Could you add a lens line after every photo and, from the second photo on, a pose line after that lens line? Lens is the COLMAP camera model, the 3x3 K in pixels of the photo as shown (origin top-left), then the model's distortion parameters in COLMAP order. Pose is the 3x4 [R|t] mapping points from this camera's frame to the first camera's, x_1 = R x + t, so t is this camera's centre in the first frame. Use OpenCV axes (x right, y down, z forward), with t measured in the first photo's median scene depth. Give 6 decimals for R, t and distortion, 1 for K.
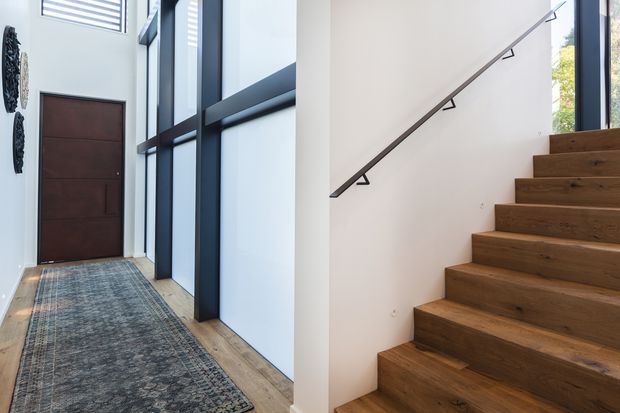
lens RADIAL K [[350.1, 0, 312.1], [0, 350.1, 173.0], [0, 0, 1]] dist [-0.005980, -0.000226]
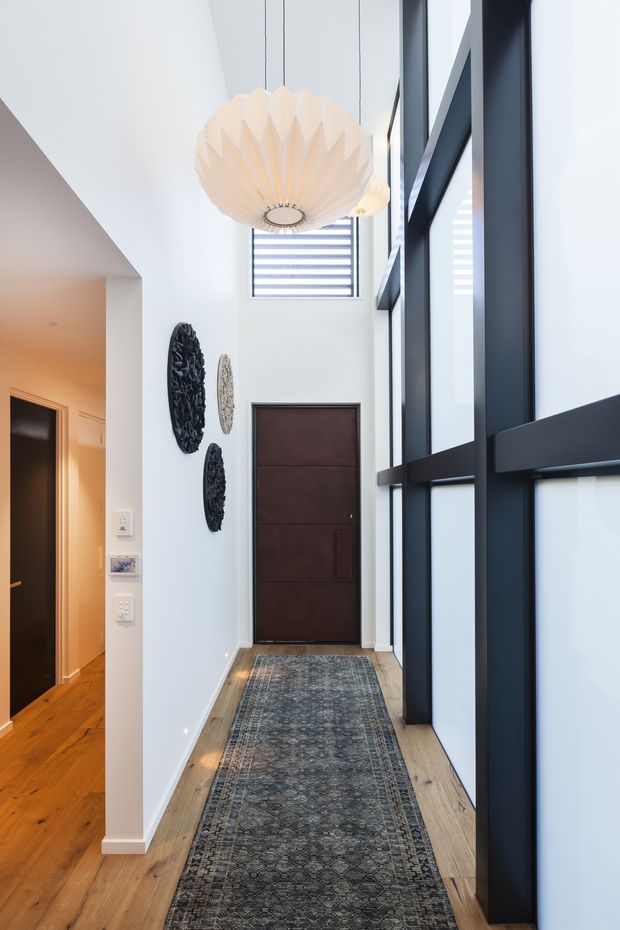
lens RADIAL K [[525.2, 0, 310.0], [0, 525.2, 465.0], [0, 0, 1]] dist [-0.005980, -0.000226]
pose [[0.815699, -0.024779, -0.577945, -0.080487], [0.007054, 0.999434, -0.032895, -0.084082], [0.578433, 0.022755, 0.815412, 0.232071]]
